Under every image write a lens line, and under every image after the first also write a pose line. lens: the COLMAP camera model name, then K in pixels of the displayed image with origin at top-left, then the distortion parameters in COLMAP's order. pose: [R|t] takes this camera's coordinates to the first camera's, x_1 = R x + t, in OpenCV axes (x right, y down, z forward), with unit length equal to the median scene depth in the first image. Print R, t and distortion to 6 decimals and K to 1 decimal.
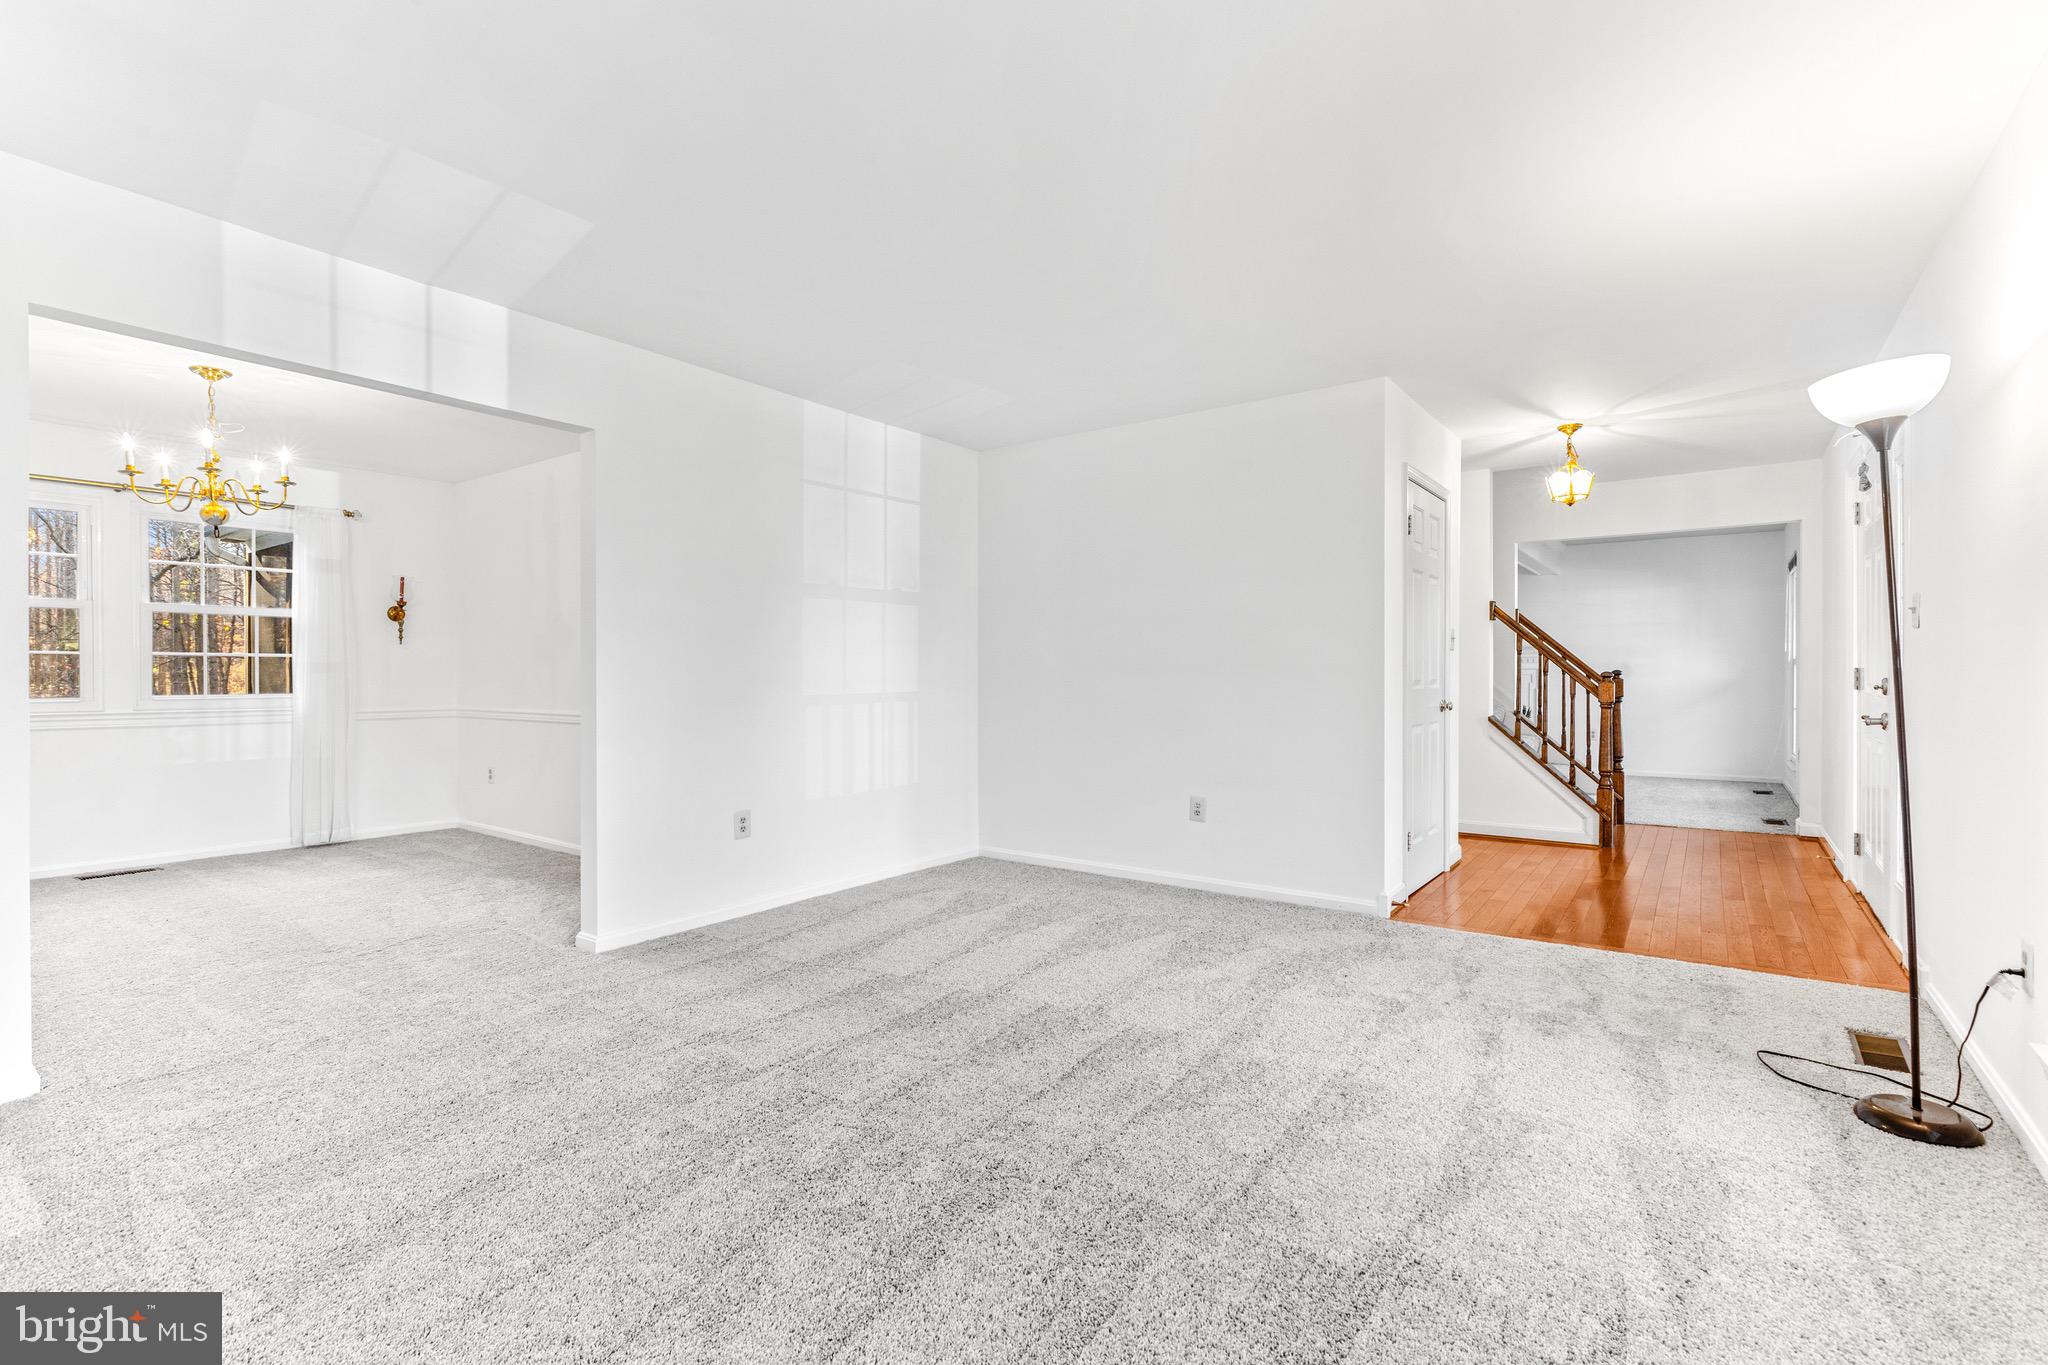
lens RADIAL K [[920.5, 0, 1022.6], [0, 920.5, 676.1], [0, 0, 1]] dist [0.001476, -0.001041]
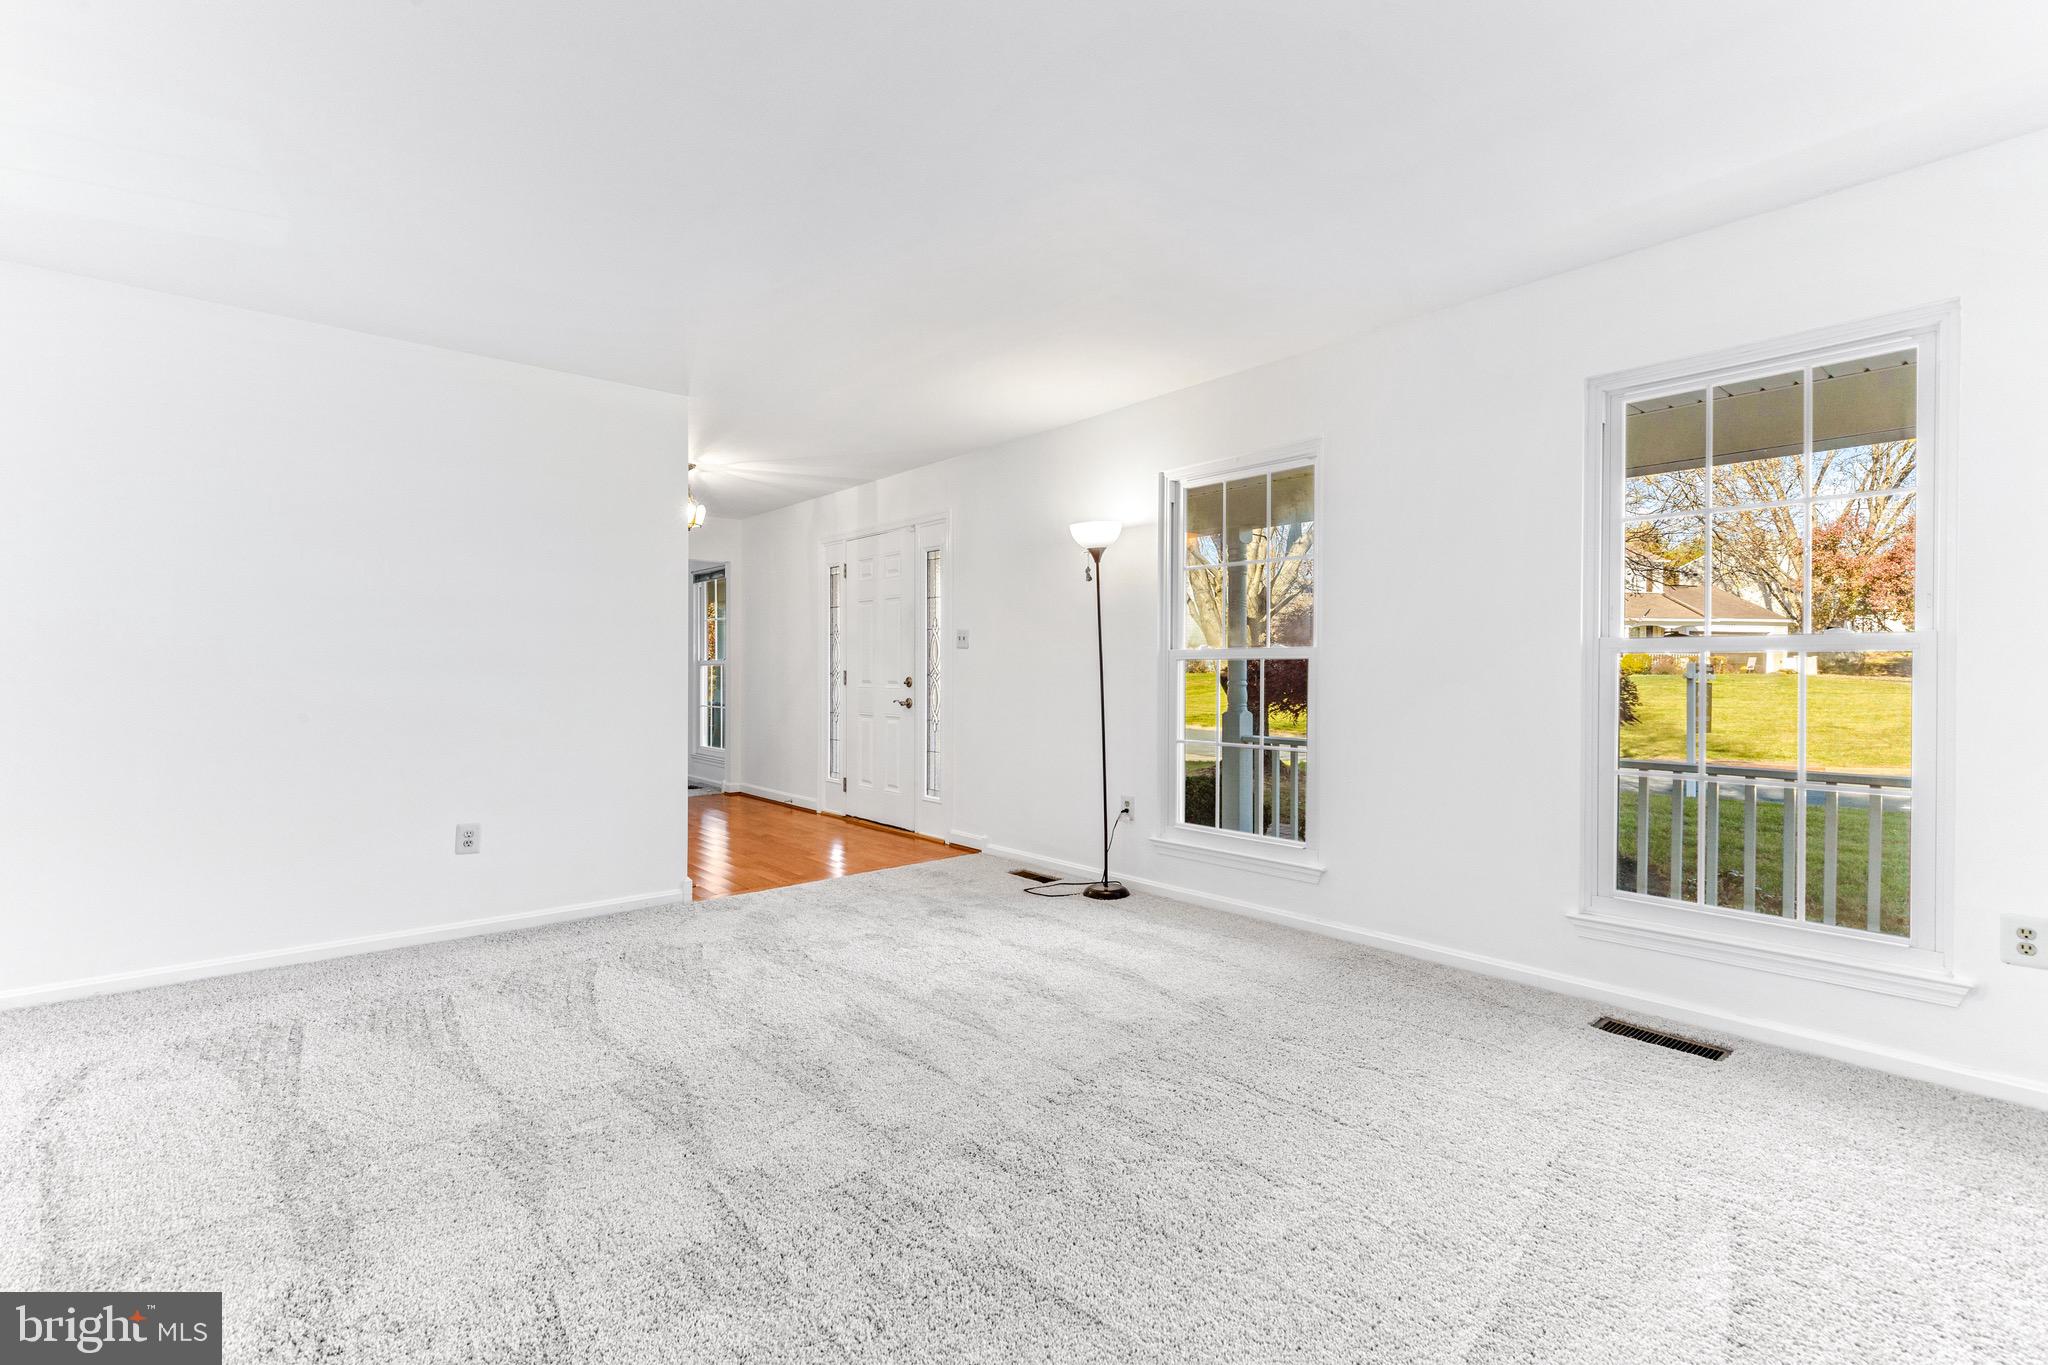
lens RADIAL K [[920.5, 0, 1023.1], [0, 920.5, 686.9], [0, 0, 1]] dist [0.001476, -0.001041]
pose [[0.229258, -0.012645, 0.973284, -0.414736], [0.001142, 0.999918, 0.012722, -0.000550], [-0.973365, -0.001805, 0.229253, 0.277462]]
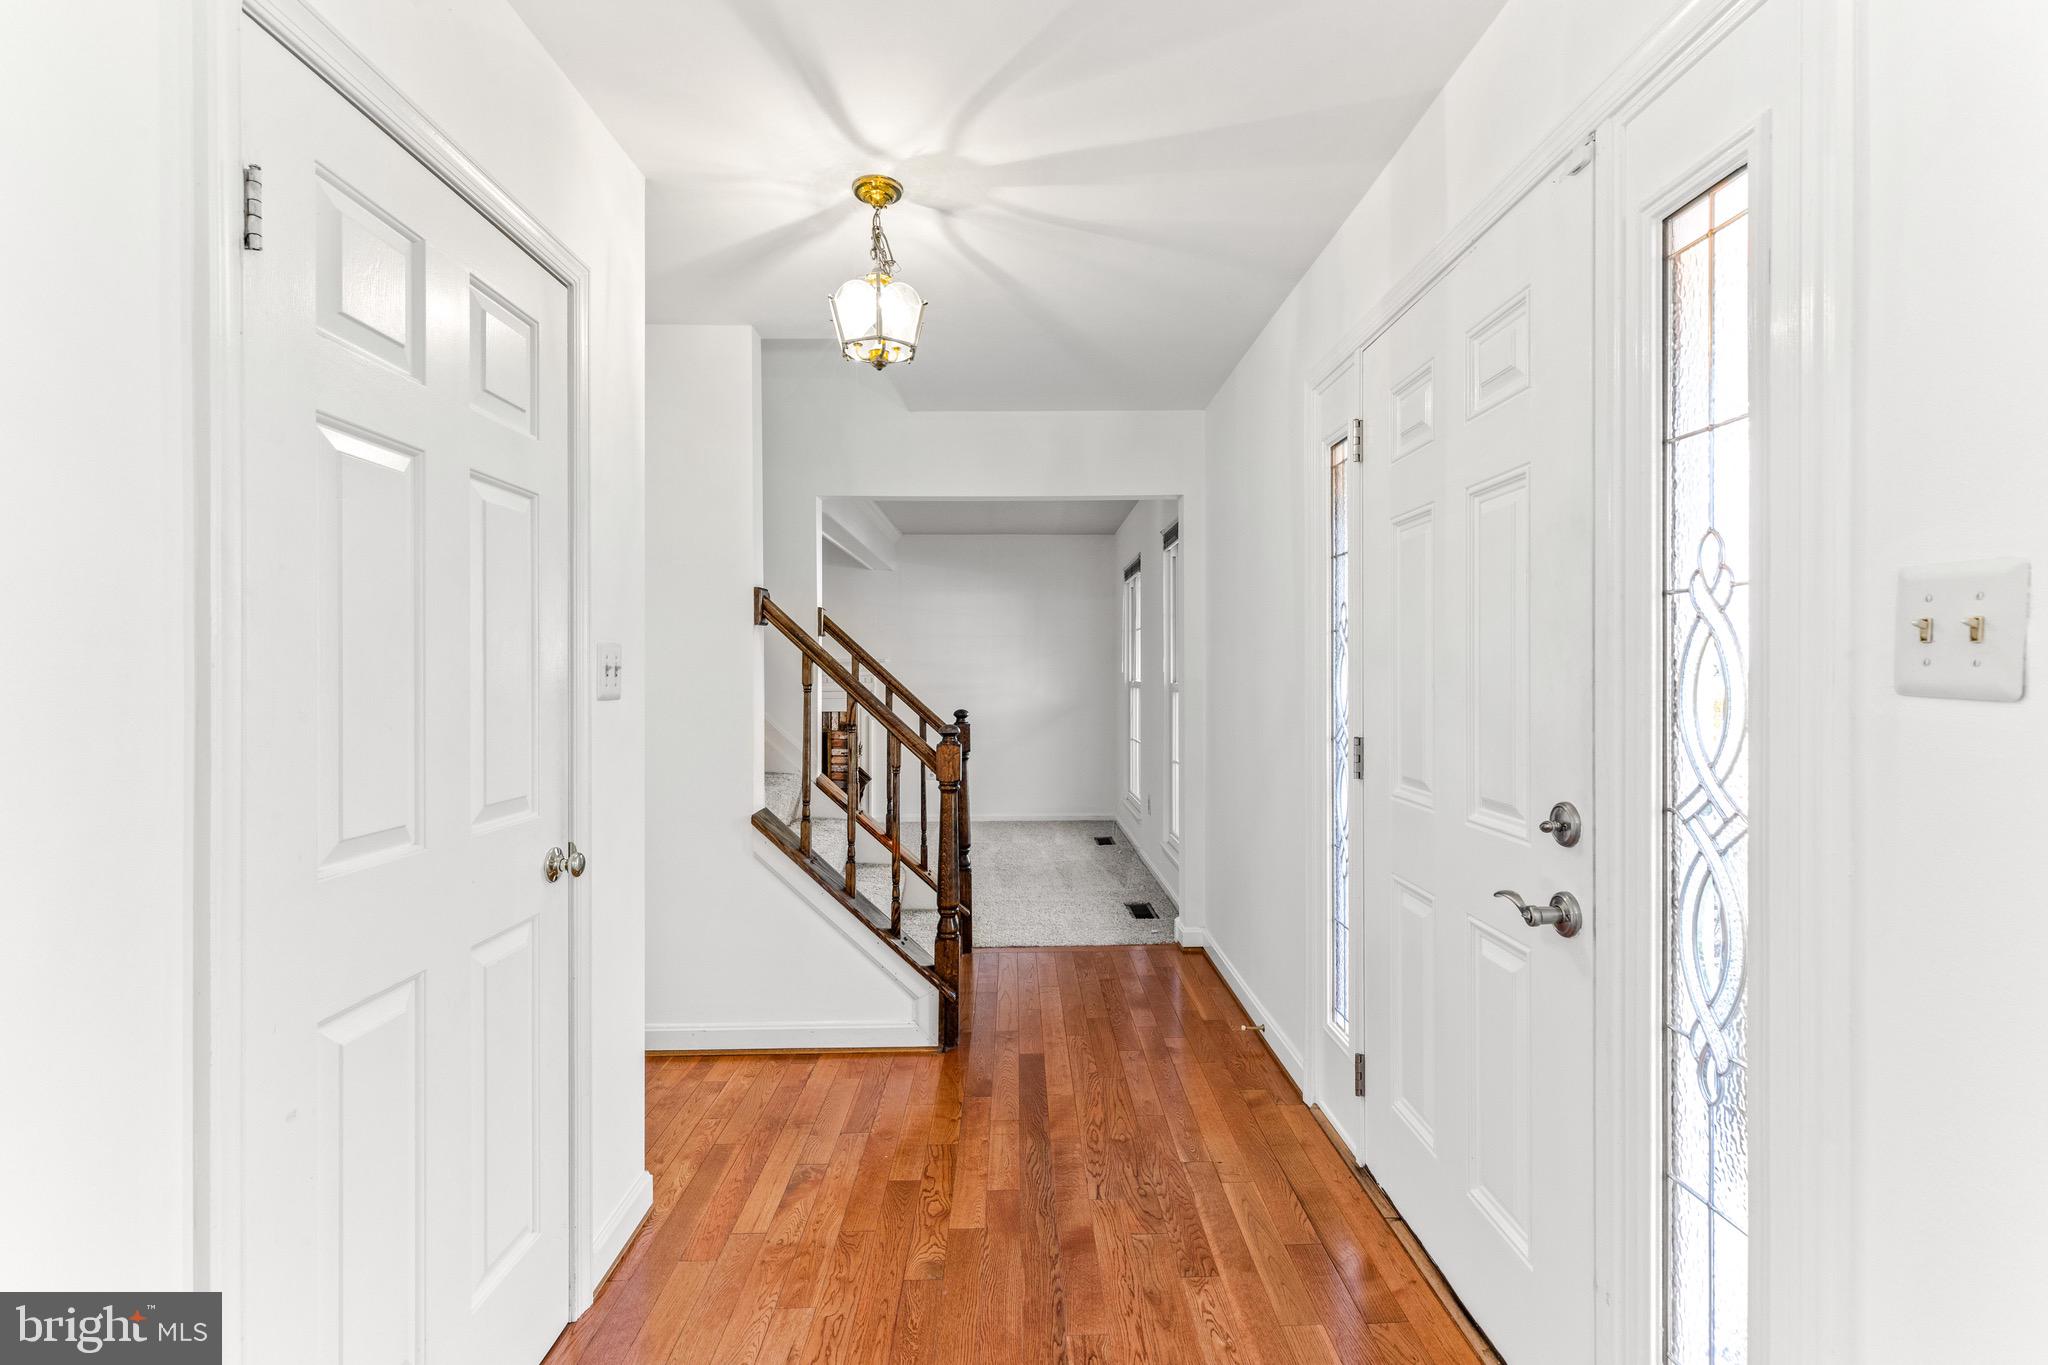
lens RADIAL K [[920.5, 0, 1026.8], [0, 920.5, 674.7], [0, 0, 1]] dist [0.001476, -0.001041]
pose [[0.793427, -0.001947, 0.608662, 0.344589], [0.004166, 0.999989, -0.002231, -0.034425], [-0.608651, 0.004306, 0.793427, 0.548295]]
